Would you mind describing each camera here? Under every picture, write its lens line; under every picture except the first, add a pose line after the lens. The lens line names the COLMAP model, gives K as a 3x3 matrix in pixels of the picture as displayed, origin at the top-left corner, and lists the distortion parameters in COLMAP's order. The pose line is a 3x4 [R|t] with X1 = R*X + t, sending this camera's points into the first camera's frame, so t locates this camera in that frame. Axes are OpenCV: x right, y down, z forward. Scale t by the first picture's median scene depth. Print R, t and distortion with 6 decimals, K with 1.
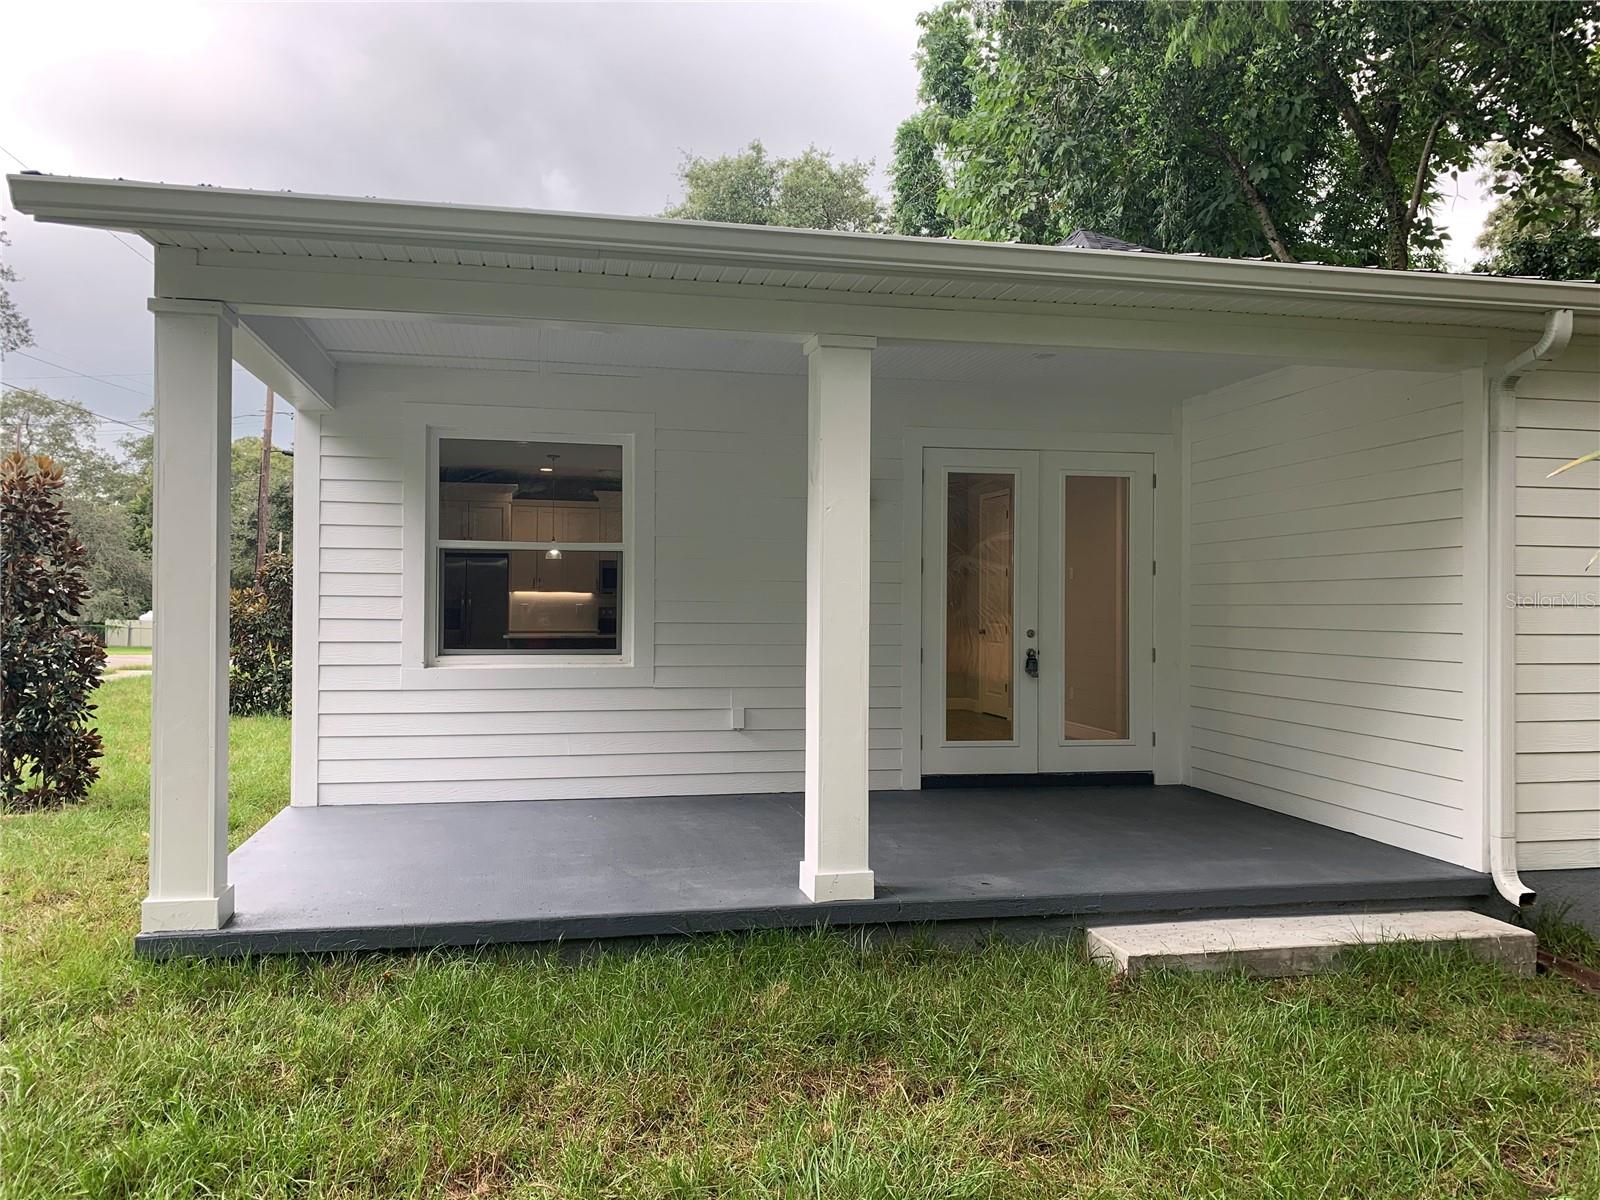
lens RADIAL K [[1224.1, 0, 801.7], [0, 1224.1, 590.0], [0, 0, 1]] dist [0.035255, -0.043107]
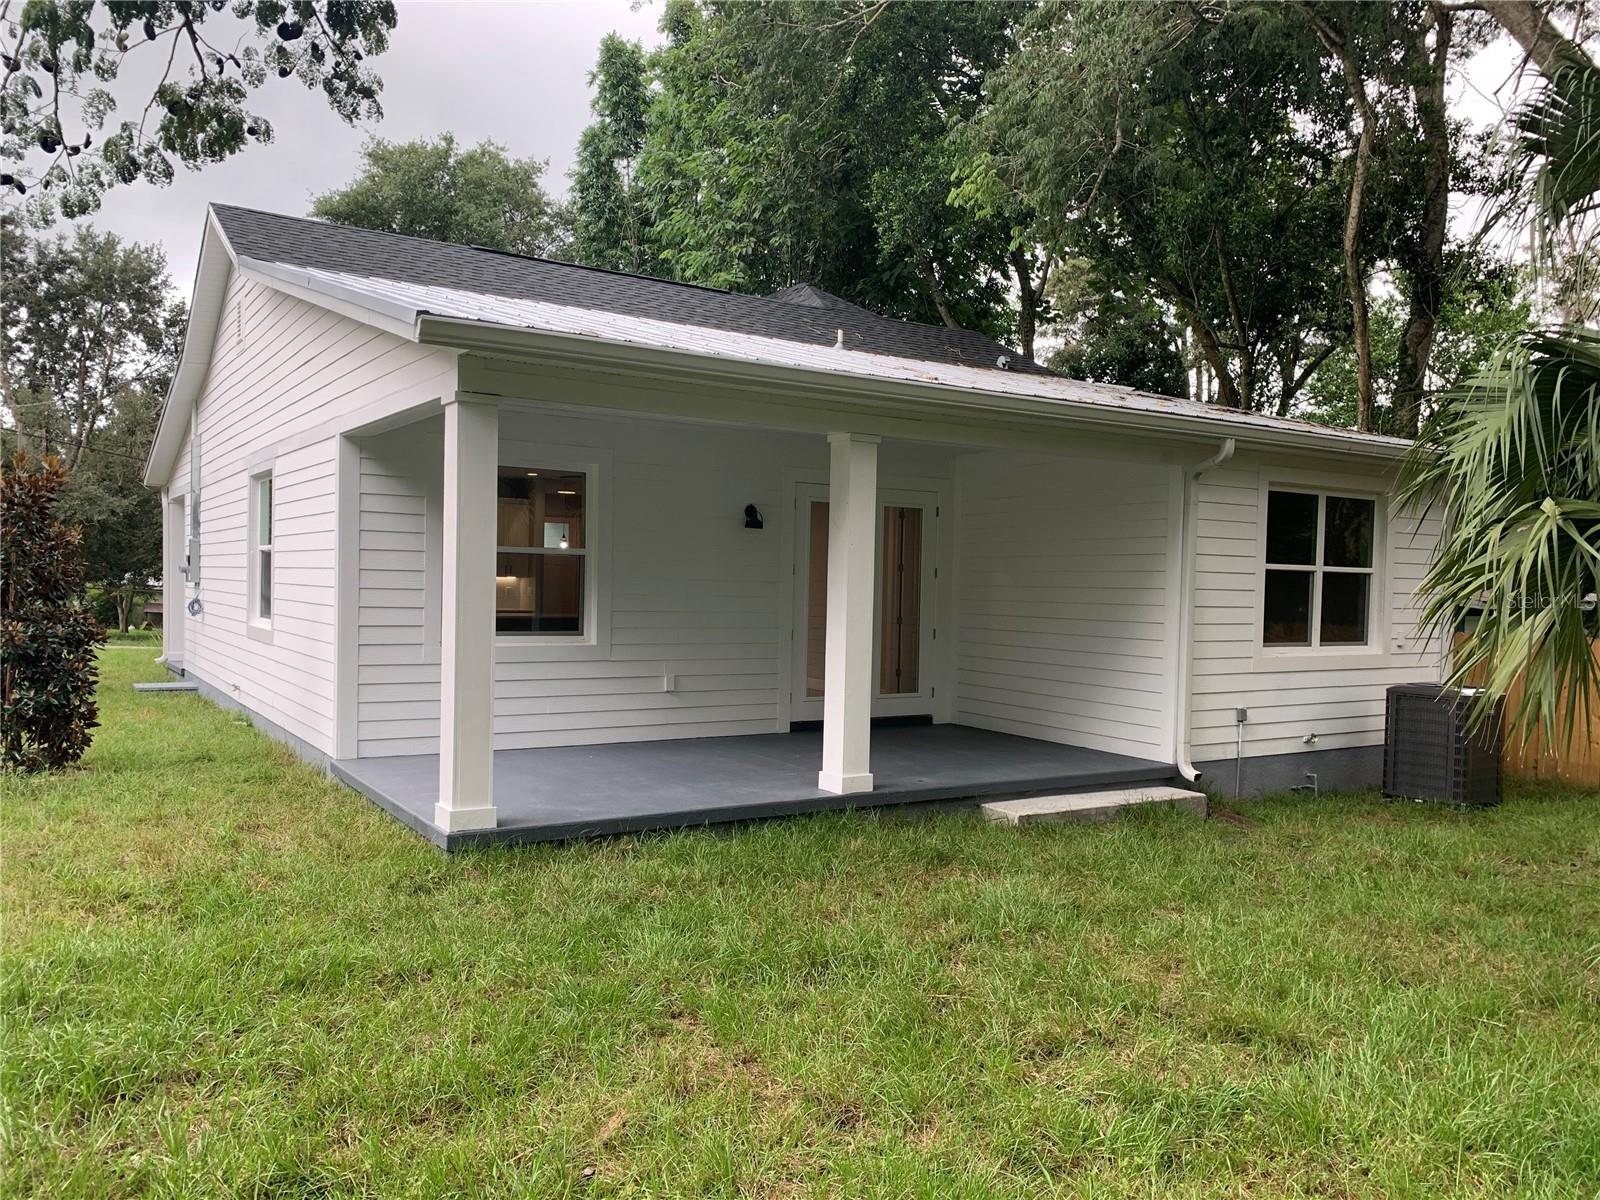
lens RADIAL K [[1224.1, 0, 798.9], [0, 1224.1, 612.8], [0, 0, 1]] dist [0.035255, -0.043107]
pose [[0.936150, 0.004345, 0.351574, -0.520422], [-0.019658, 0.999006, 0.040000, -0.035981], [-0.351050, -0.044357, 0.935305, -0.388735]]
